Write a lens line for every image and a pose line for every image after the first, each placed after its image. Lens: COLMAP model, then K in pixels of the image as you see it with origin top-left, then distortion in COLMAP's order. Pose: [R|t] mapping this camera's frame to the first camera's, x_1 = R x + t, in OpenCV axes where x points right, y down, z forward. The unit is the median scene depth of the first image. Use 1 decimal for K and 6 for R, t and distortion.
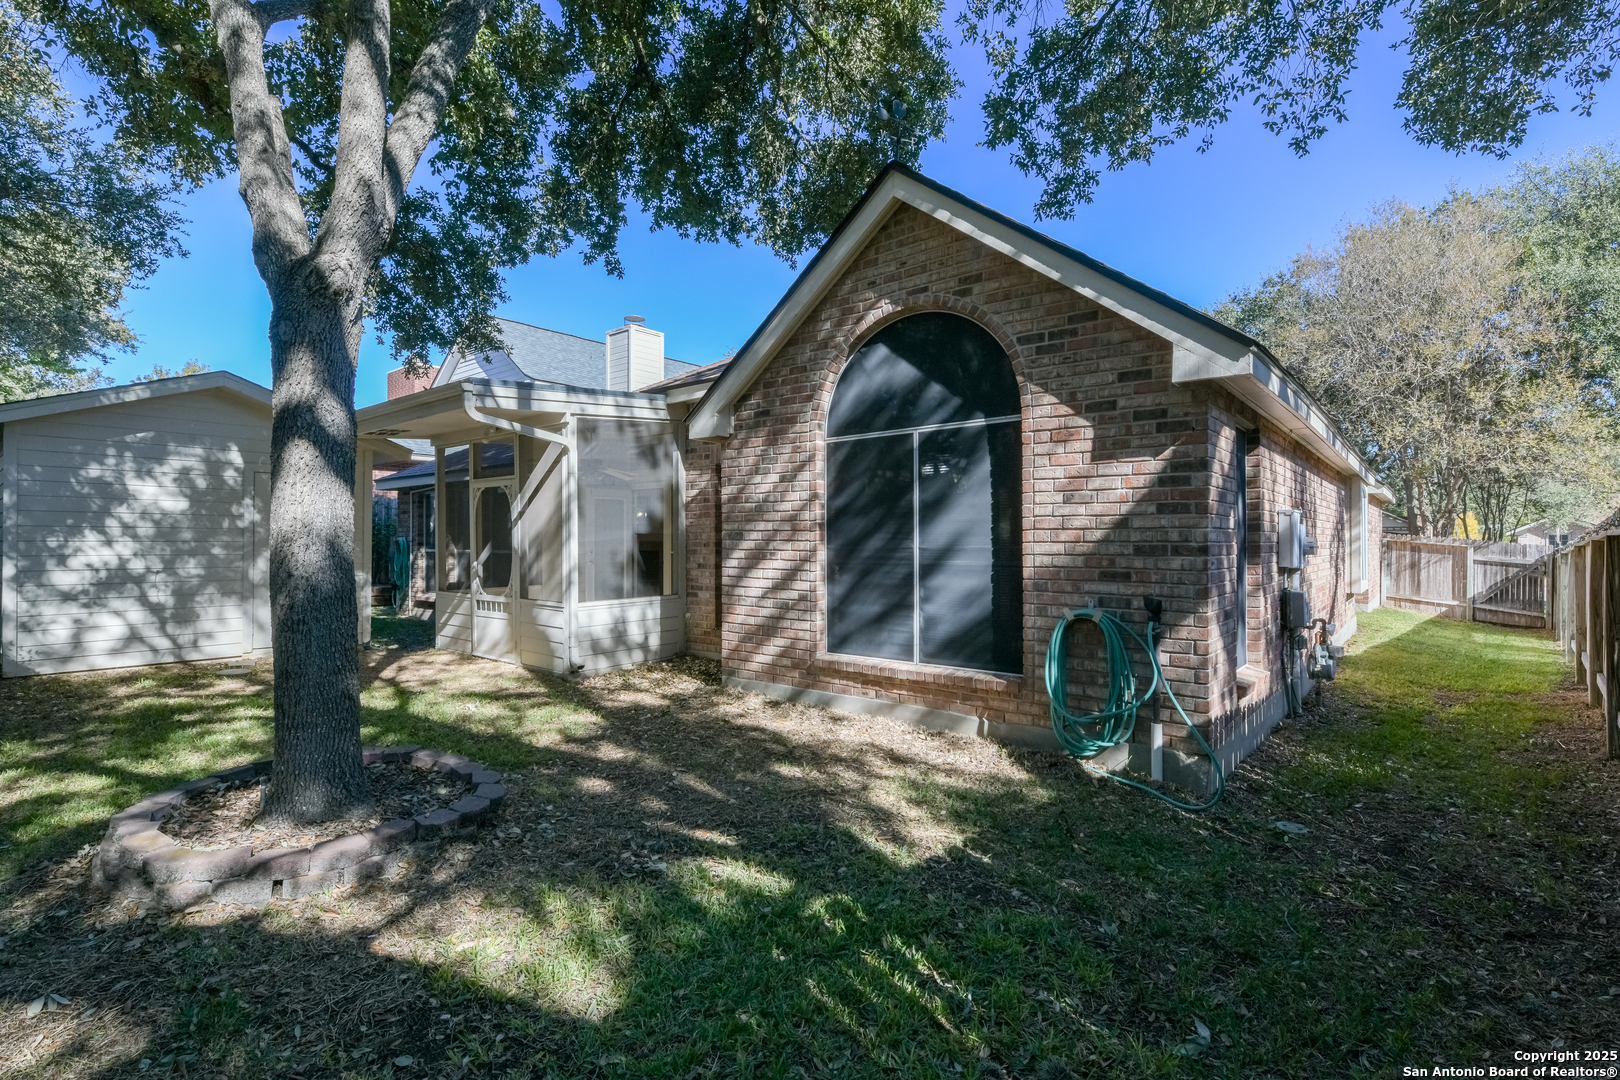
lens RADIAL K [[819.8, 0, 809.3], [0, 819.8, 538.3], [0, 0, 1]] dist [-0.005083, -0.000214]
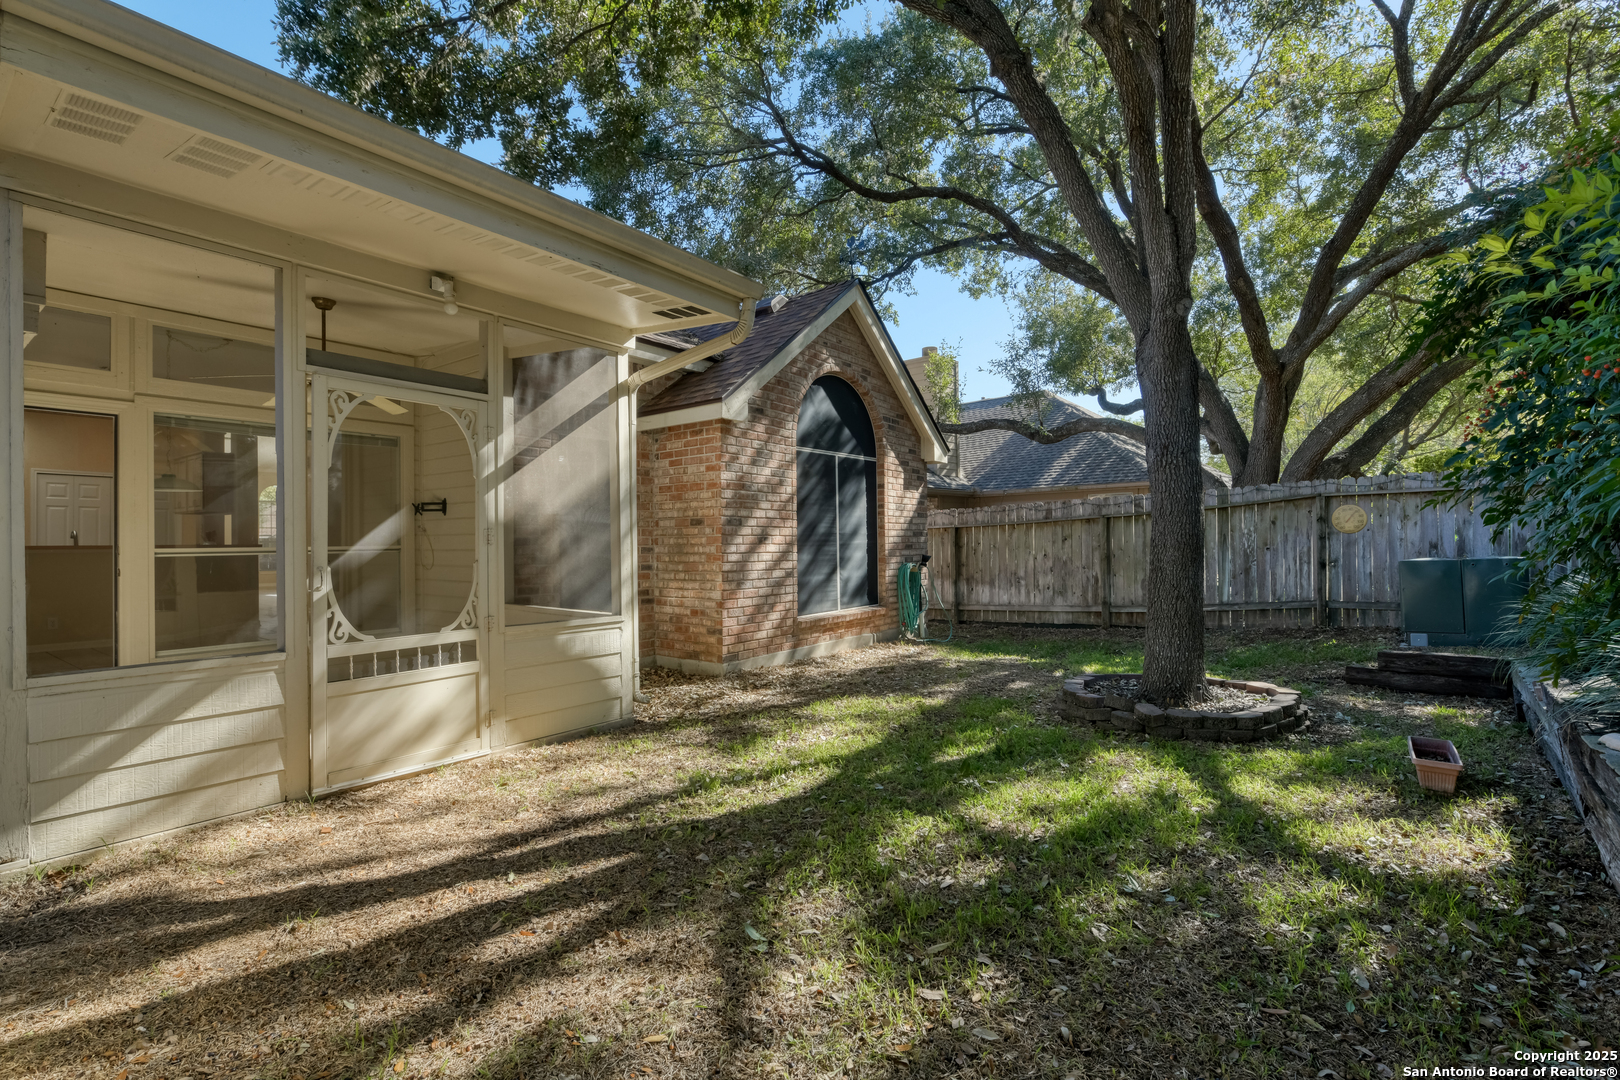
lens RADIAL K [[819.8, 0, 810.0], [0, 819.8, 540.9], [0, 0, 1]] dist [-0.005083, -0.000214]
pose [[-0.169387, 0.005758, 0.985533, -1.351668], [0.007573, 0.999961, -0.004541, 0.032825], [-0.985521, 0.006694, -0.169424, 1.323869]]
